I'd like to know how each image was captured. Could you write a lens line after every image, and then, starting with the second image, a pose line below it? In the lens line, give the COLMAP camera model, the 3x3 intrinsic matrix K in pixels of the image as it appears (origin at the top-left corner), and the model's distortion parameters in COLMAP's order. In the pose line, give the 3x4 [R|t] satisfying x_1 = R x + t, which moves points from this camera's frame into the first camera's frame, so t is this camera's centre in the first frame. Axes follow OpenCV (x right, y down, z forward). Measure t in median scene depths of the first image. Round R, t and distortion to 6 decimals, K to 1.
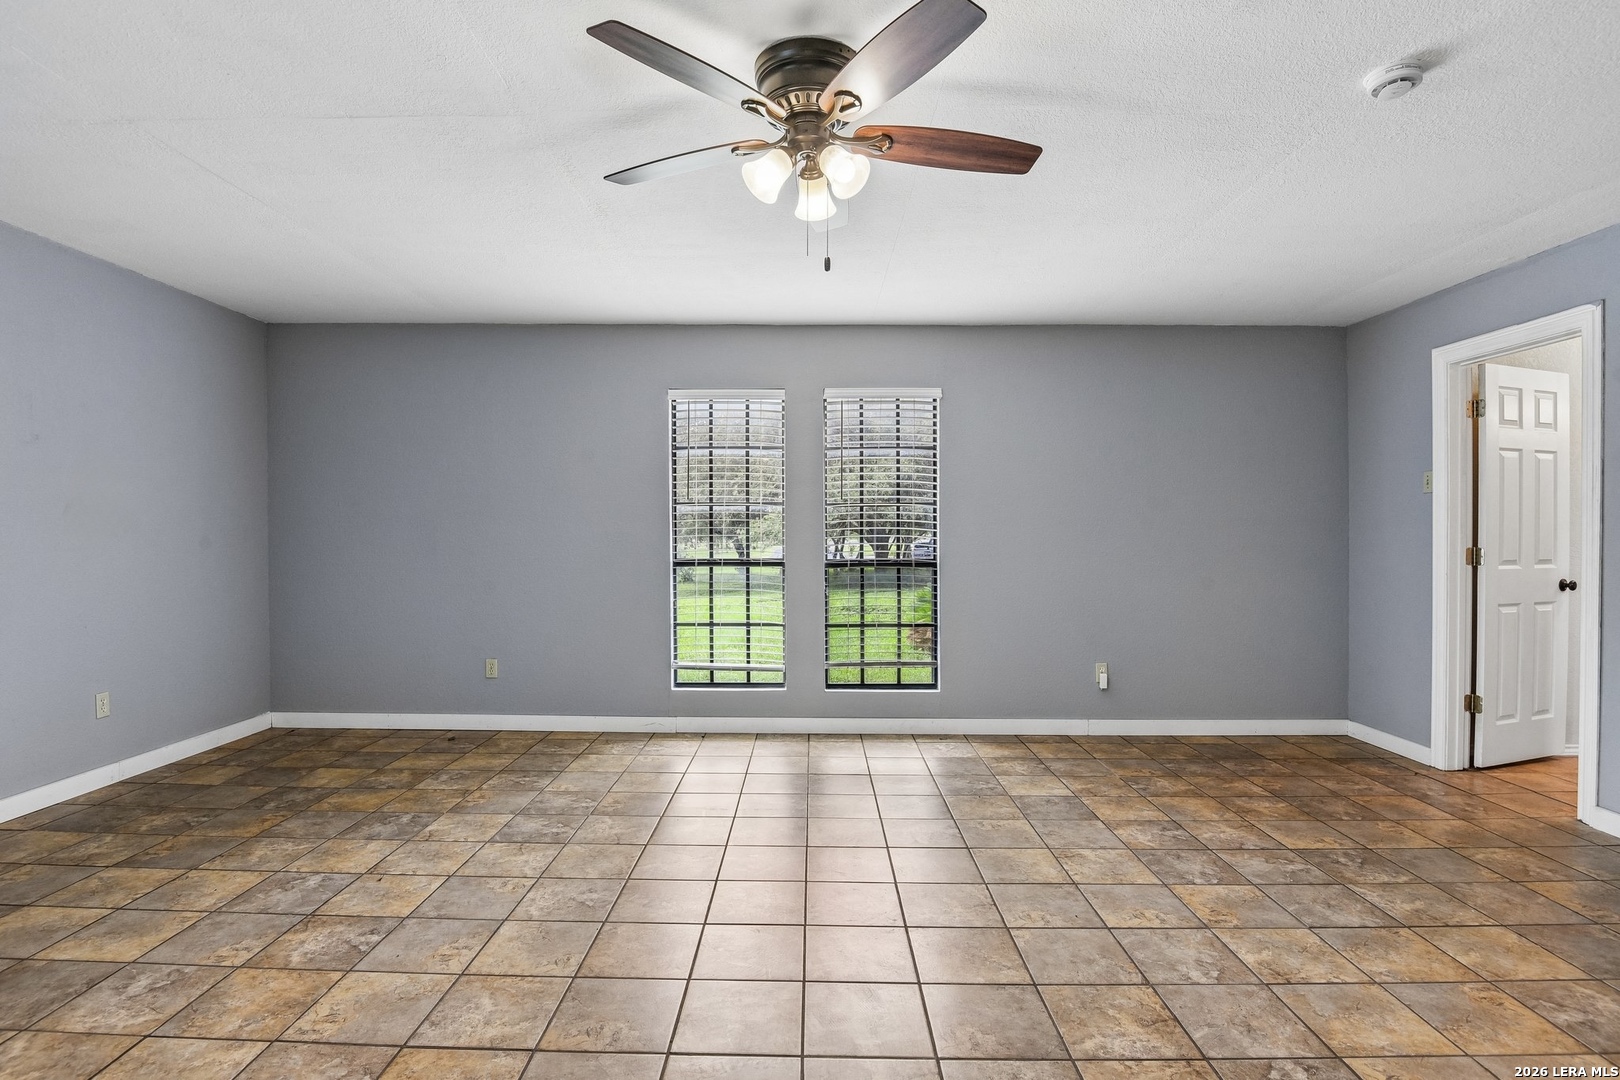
lens RADIAL K [[801.4, 0, 802.6], [0, 801.4, 538.2], [0, 0, 1]] dist [-0.028514, -0.001444]
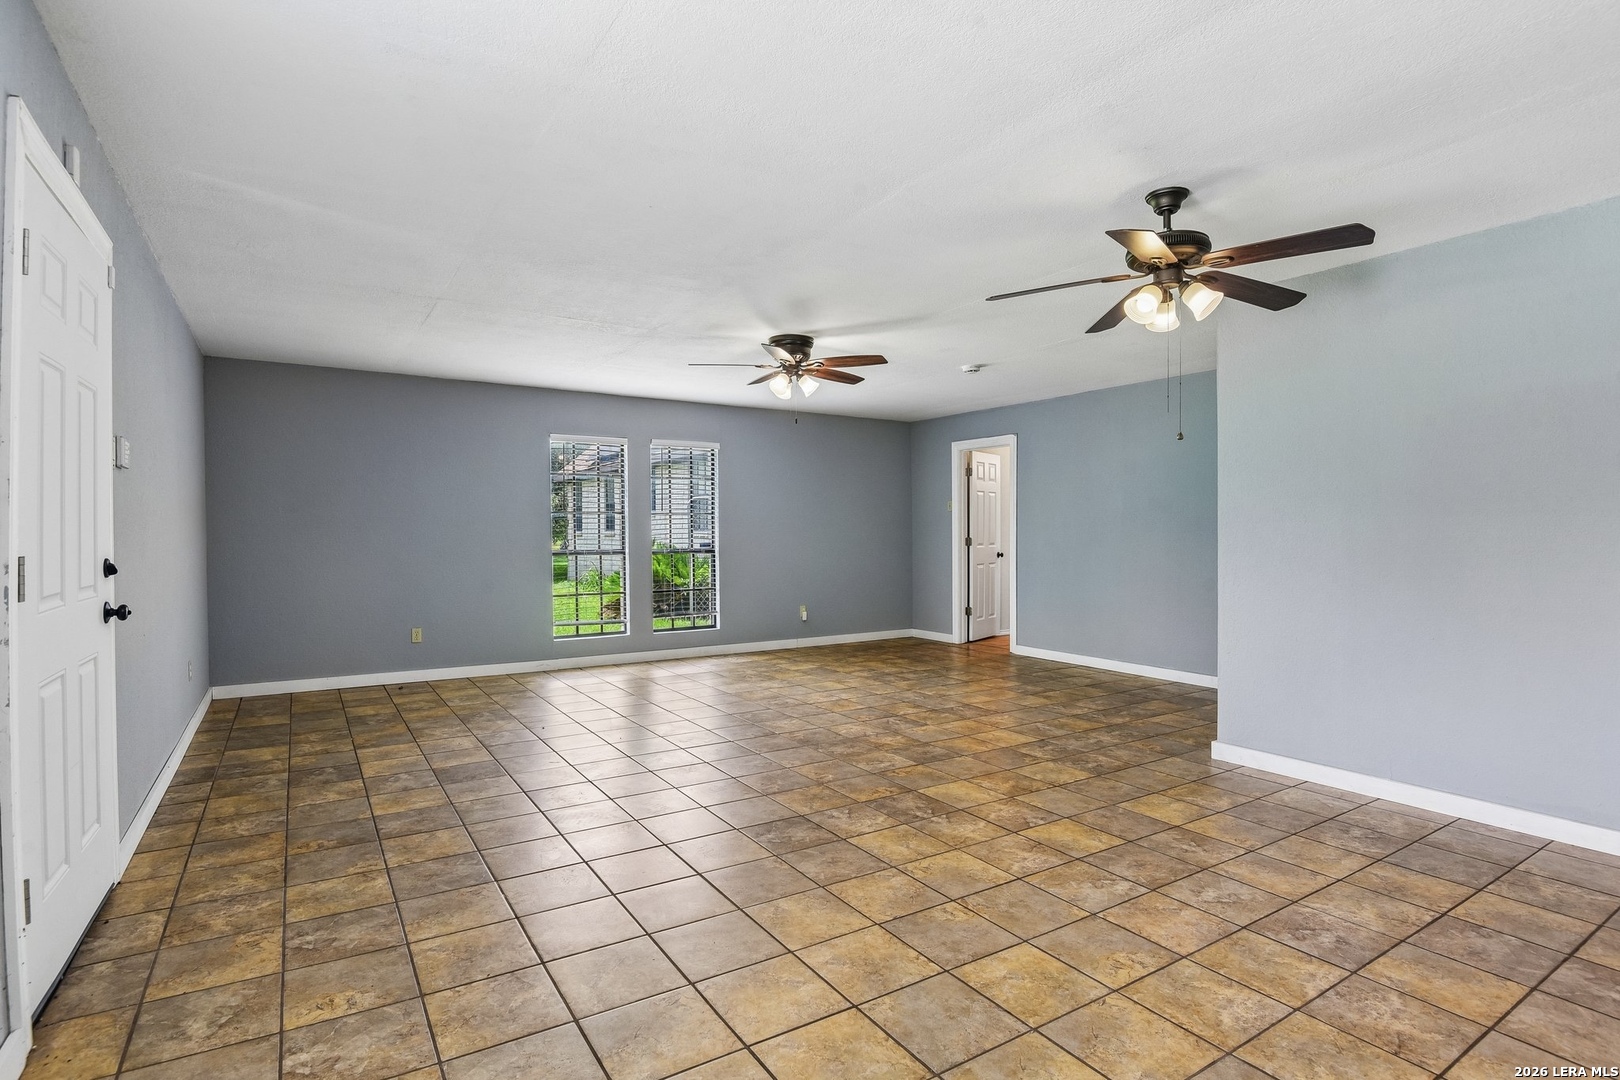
lens RADIAL K [[801.4, 0, 813.4], [0, 801.4, 535.2], [0, 0, 1]] dist [-0.028514, -0.001444]
pose [[0.831402, -0.007724, 0.555617, -0.770708], [0.007676, 0.999968, 0.002416, -0.002593], [-0.555618, 0.002256, 0.831435, -0.629096]]
